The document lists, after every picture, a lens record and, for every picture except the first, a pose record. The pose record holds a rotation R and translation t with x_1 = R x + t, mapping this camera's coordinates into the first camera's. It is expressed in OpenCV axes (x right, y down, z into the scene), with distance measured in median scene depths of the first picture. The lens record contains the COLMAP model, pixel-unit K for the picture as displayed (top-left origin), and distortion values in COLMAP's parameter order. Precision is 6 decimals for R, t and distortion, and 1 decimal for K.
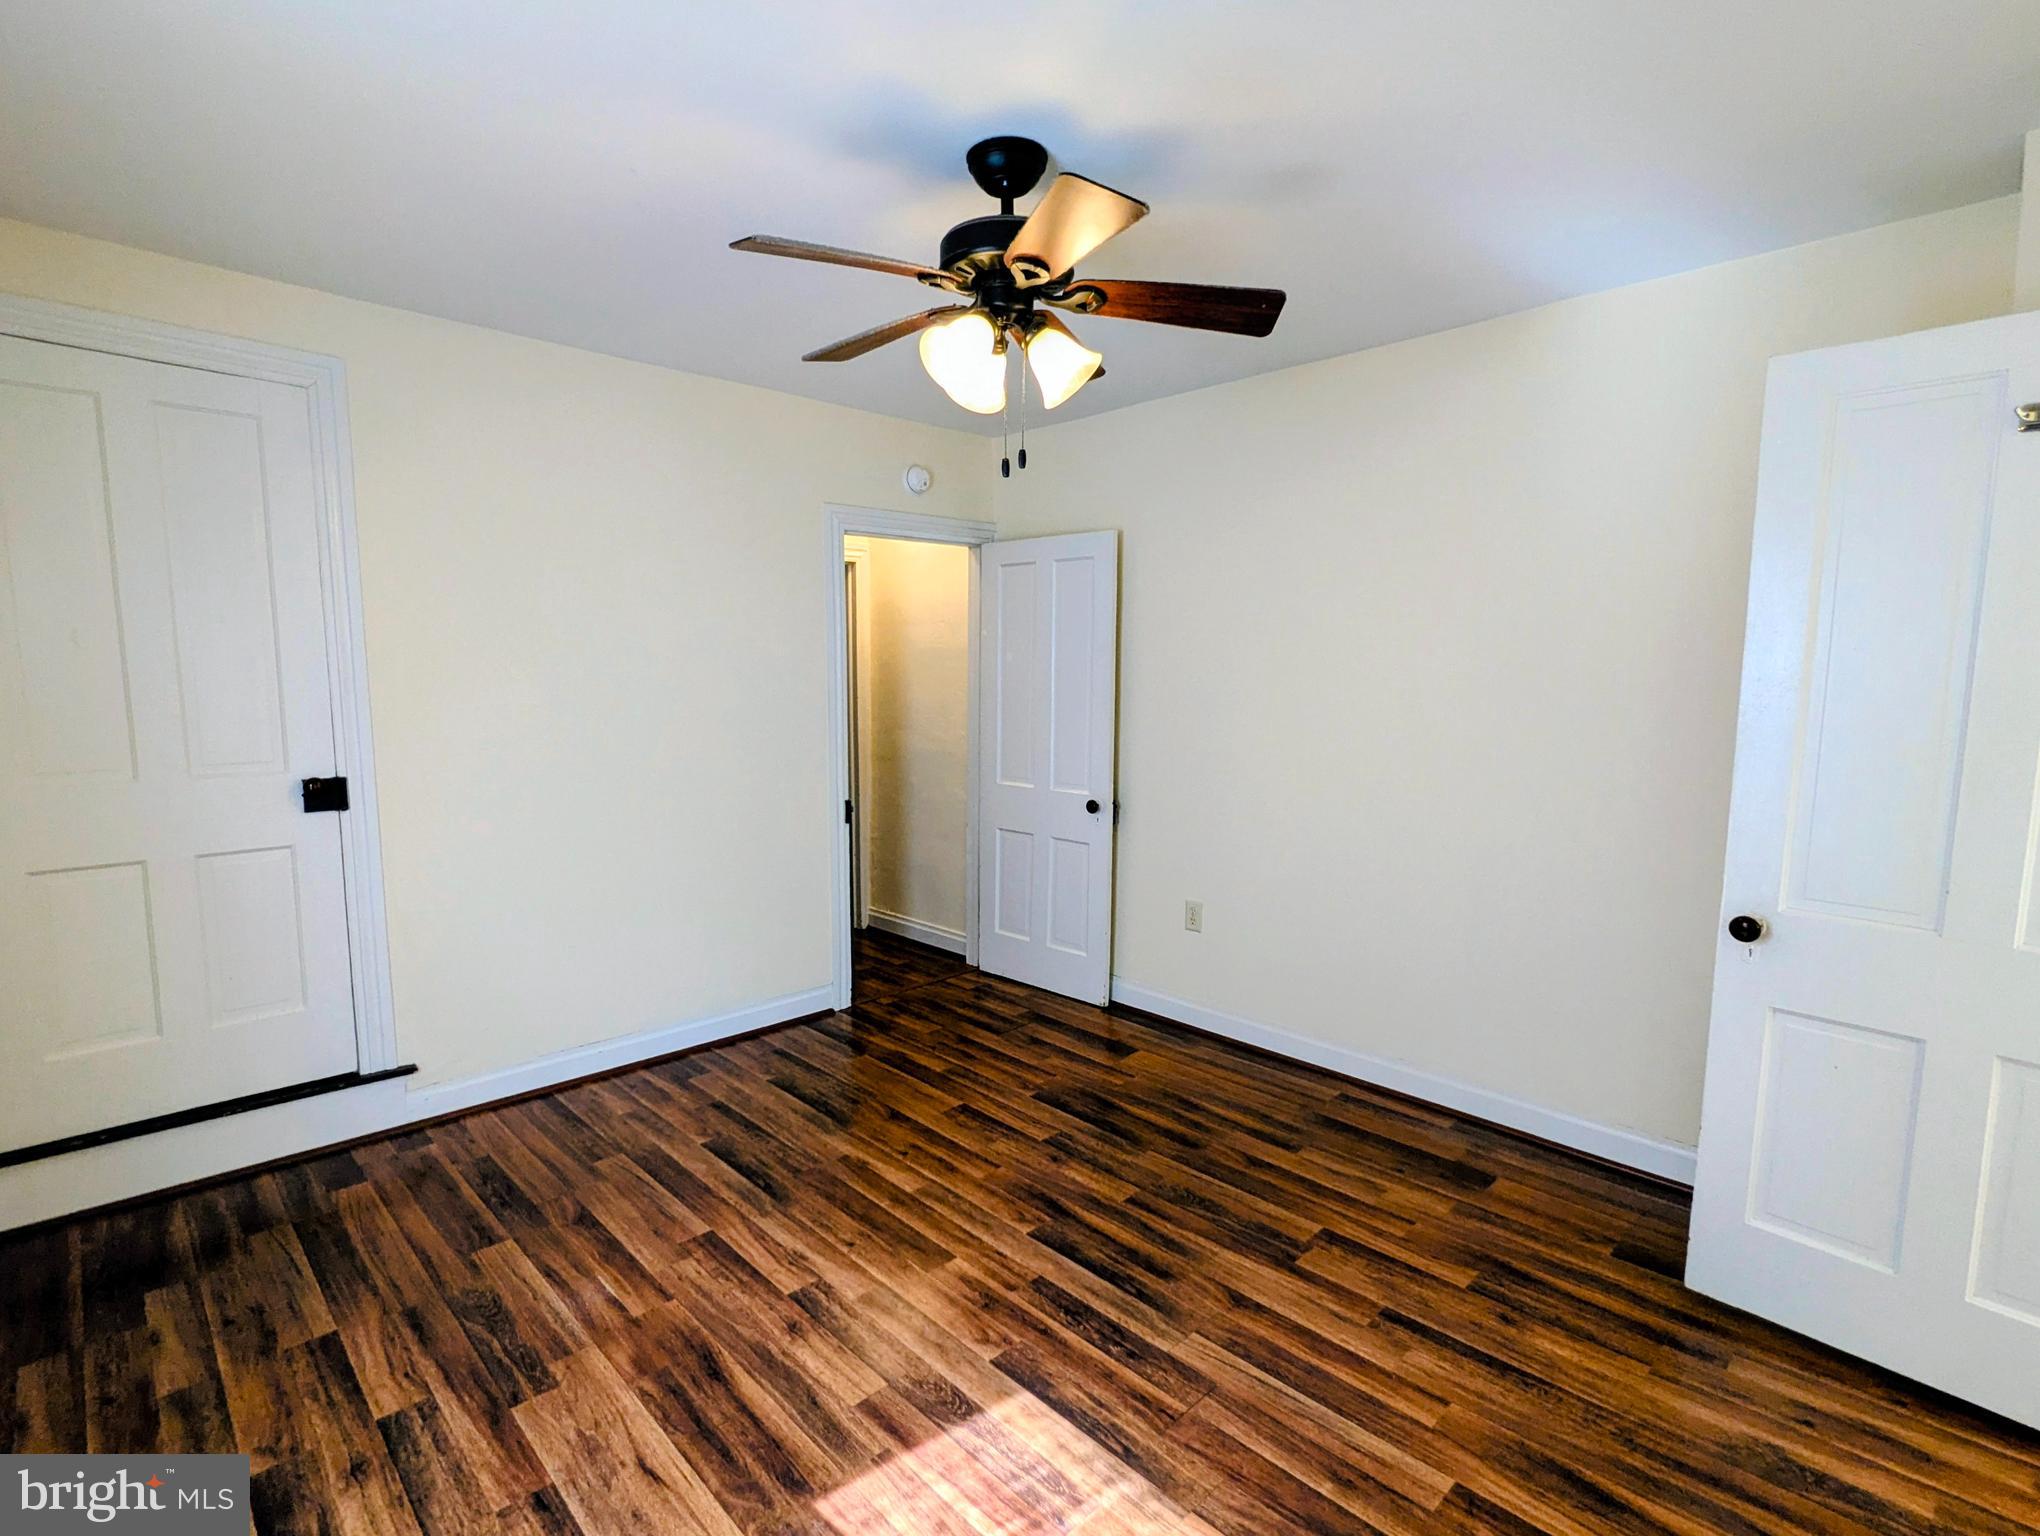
lens RADIAL K [[979.2, 0, 1019.7], [0, 979.2, 774.8], [0, 0, 1]] dist [0.005593, 0.001130]
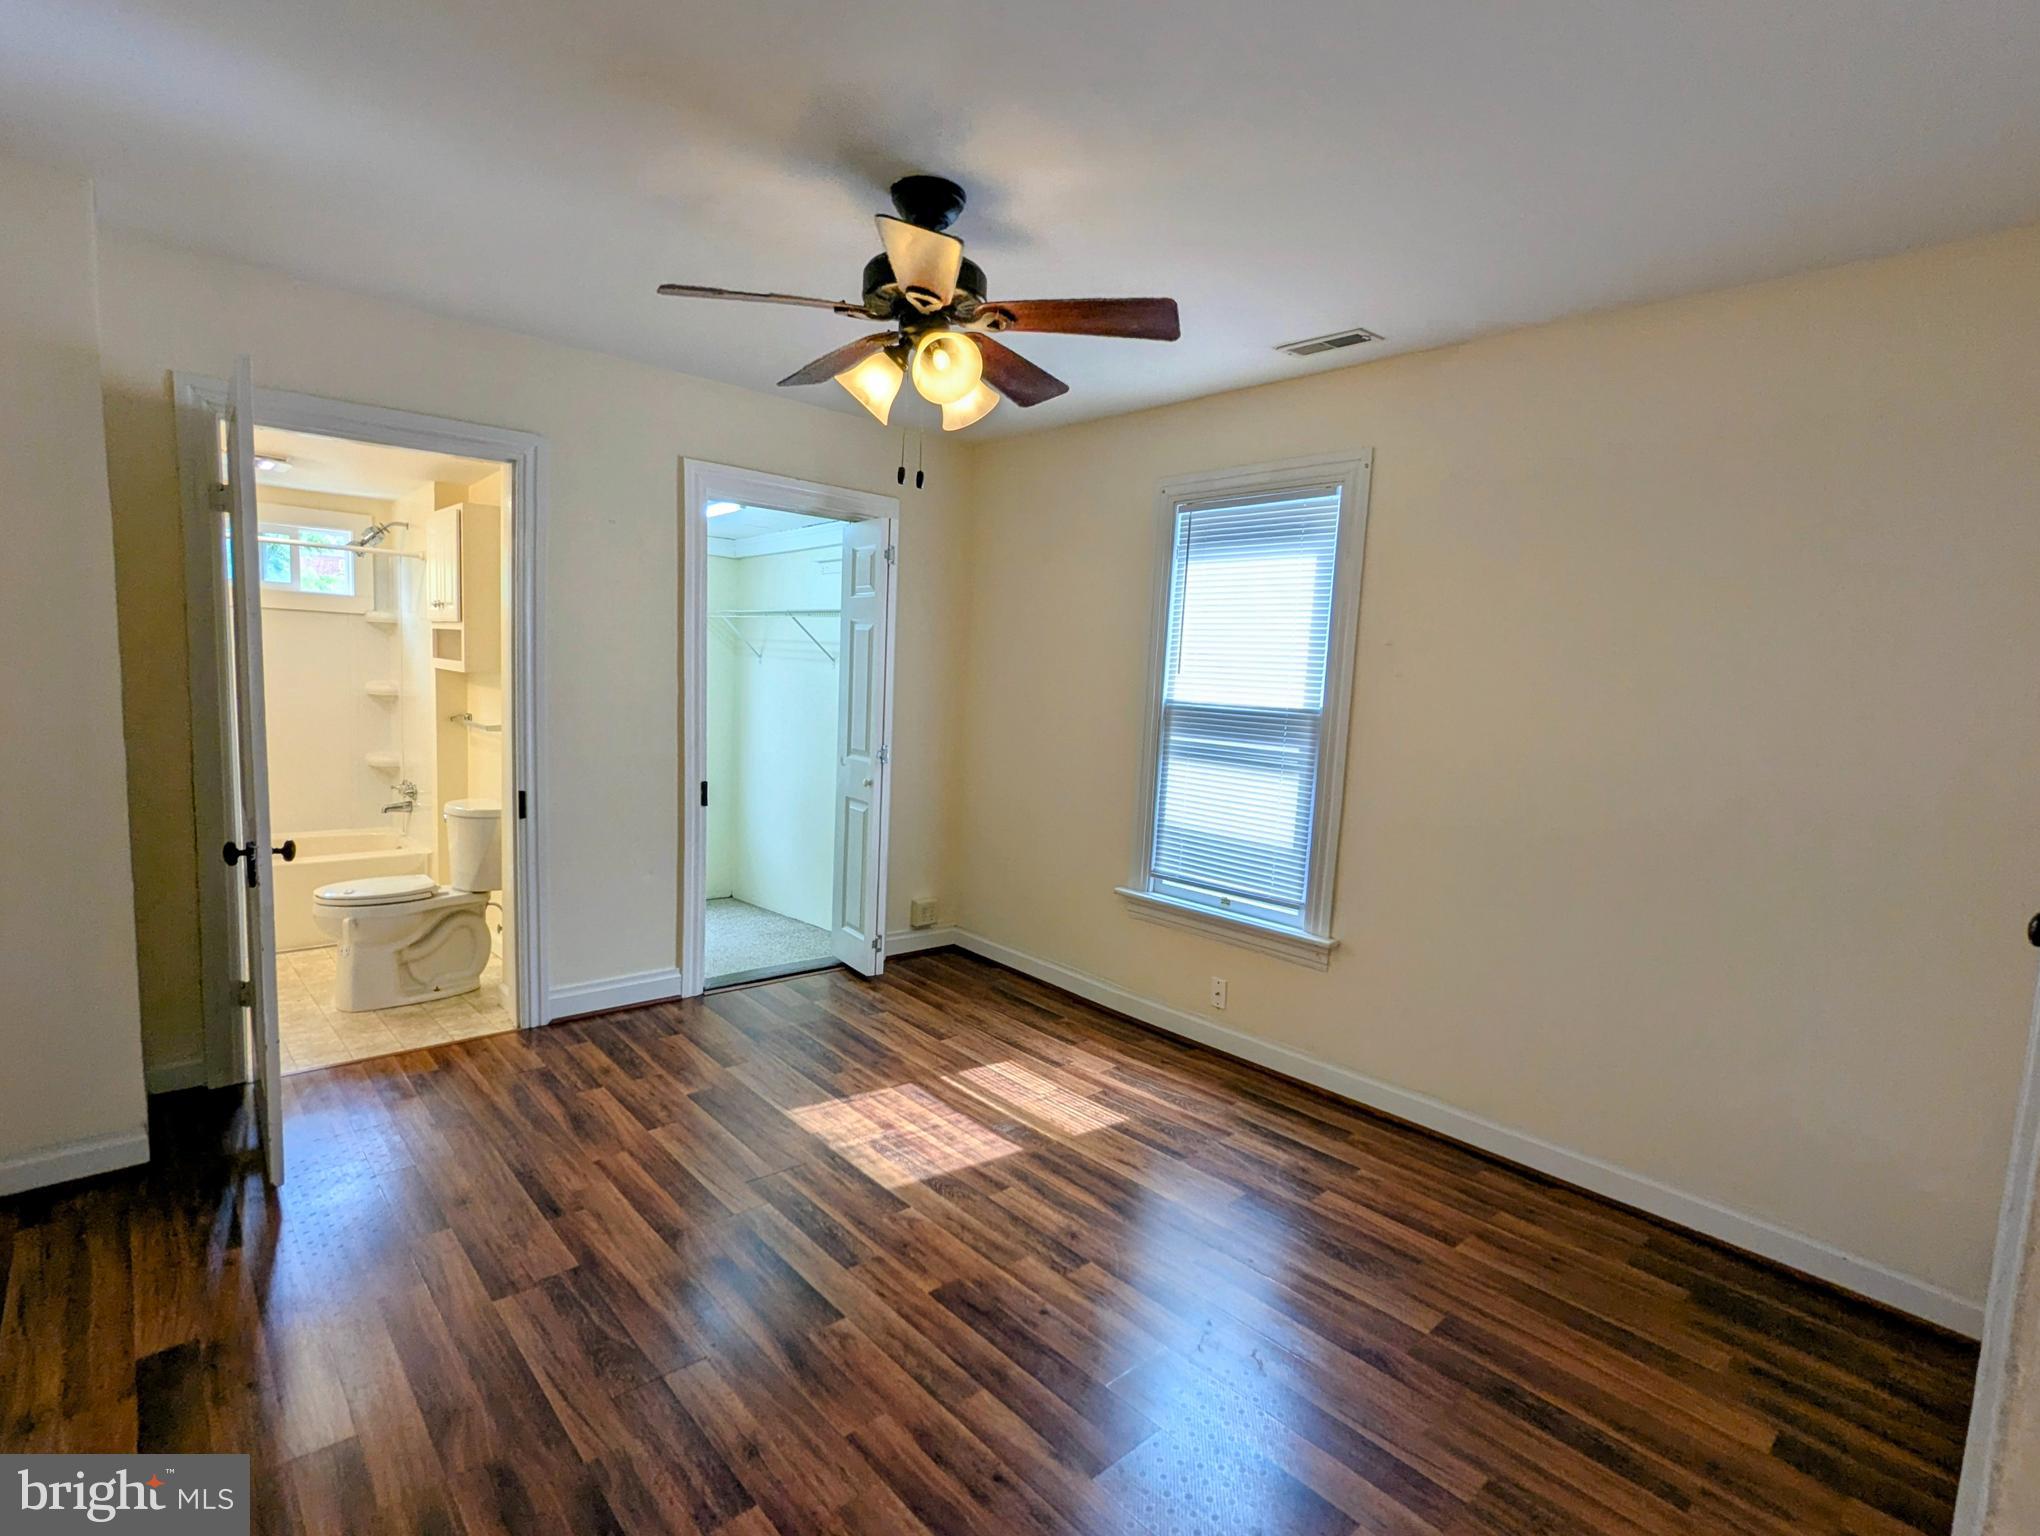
lens RADIAL K [[979.2, 0, 1017.6], [0, 979.2, 770.8], [0, 0, 1]] dist [0.005593, 0.001130]
pose [[-0.998191, -0.053716, 0.027001, -0.157719], [-0.046894, 0.976698, 0.209432, -0.209407], [-0.037622, 0.207787, -0.977450, 1.925860]]
